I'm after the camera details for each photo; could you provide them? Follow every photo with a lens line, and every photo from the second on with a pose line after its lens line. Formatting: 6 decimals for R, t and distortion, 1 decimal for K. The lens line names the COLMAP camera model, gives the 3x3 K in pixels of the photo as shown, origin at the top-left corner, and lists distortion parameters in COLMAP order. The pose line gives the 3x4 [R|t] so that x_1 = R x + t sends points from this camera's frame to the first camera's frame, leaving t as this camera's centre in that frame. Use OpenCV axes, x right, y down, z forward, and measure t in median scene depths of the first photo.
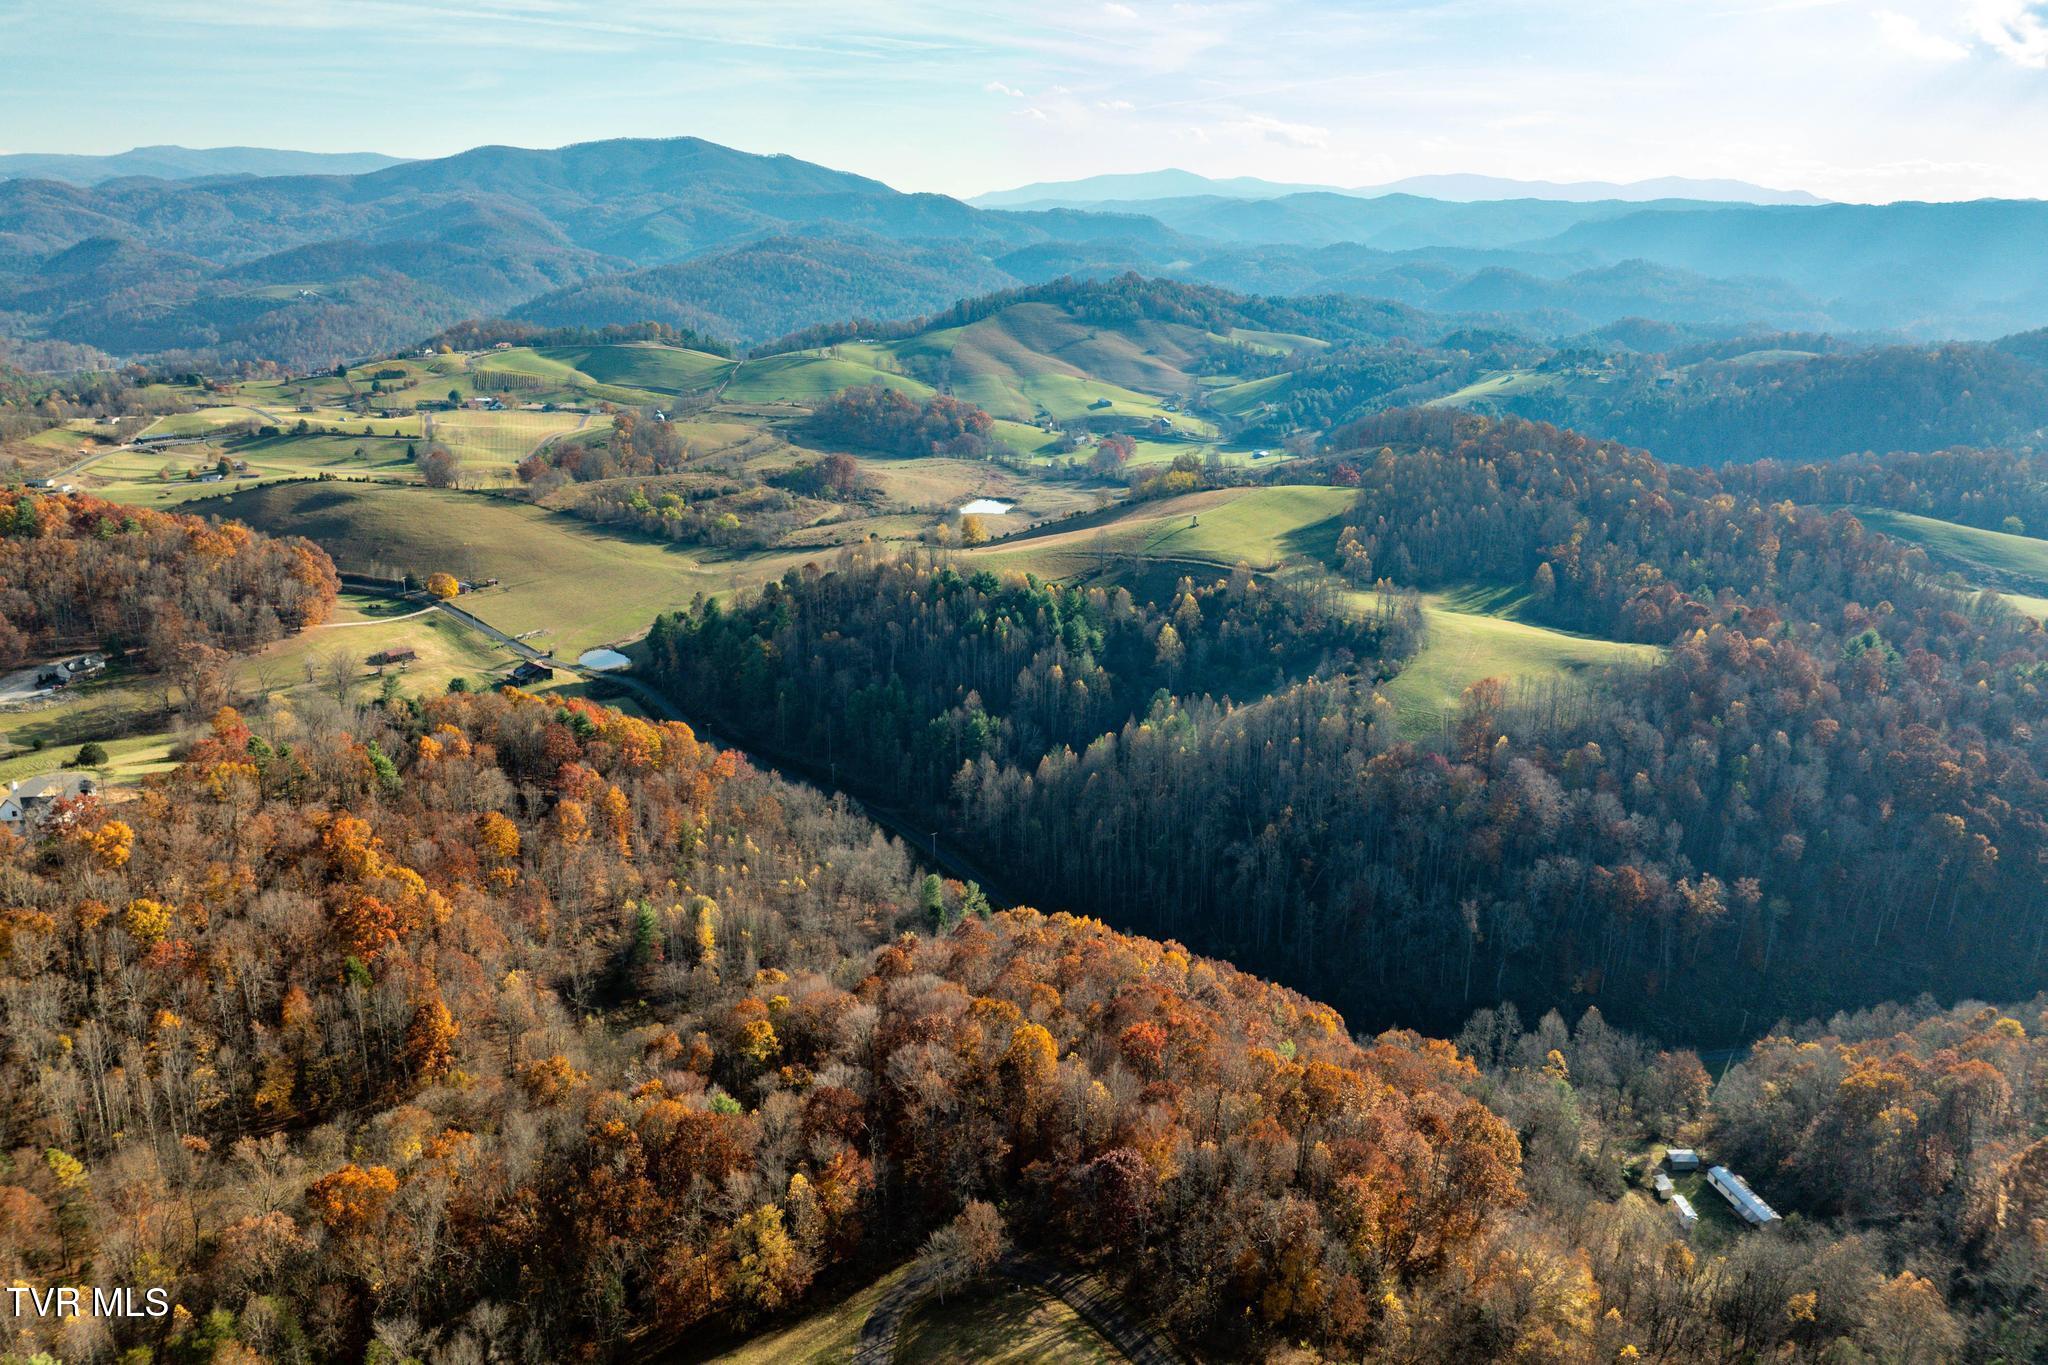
lens RADIAL K [[1555.2, 0, 1024.0], [0, 1555.2, 682.5], [0, 0, 1]] dist [-0.041766, -0.010160]
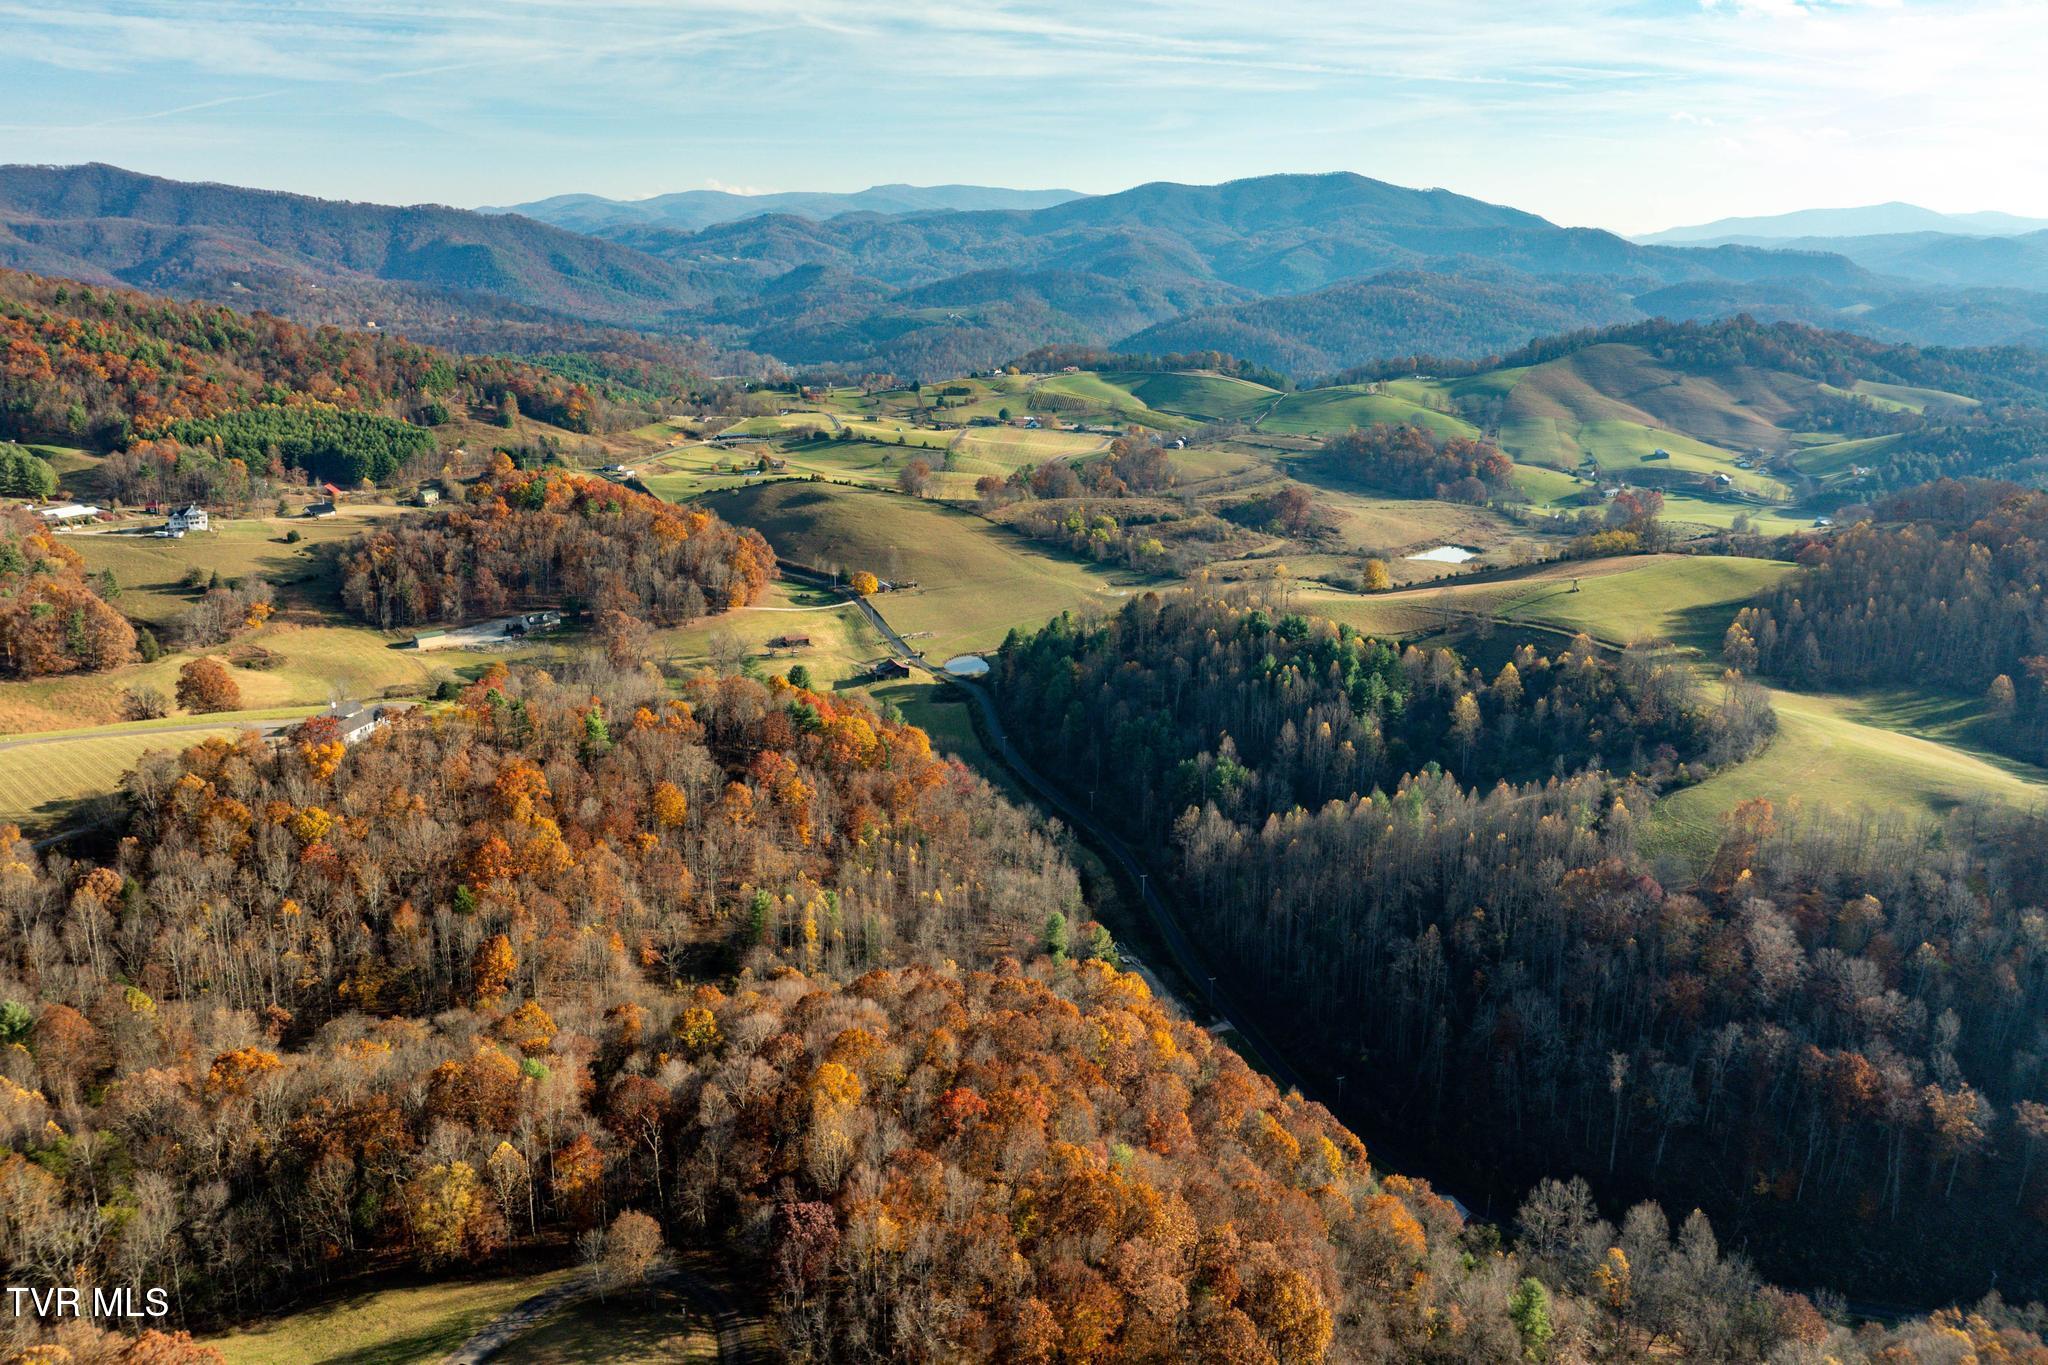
lens RADIAL K [[1546.7, 0, 1084.1], [0, 1546.7, 685.1], [0, 0, 1]] dist [-0.030717, -0.043108]
pose [[0.901868, 0.114690, -0.416510, 0.175677], [-0.122440, 0.992442, 0.008159, -0.014652], [0.414298, 0.043640, 0.909094, 0.056182]]
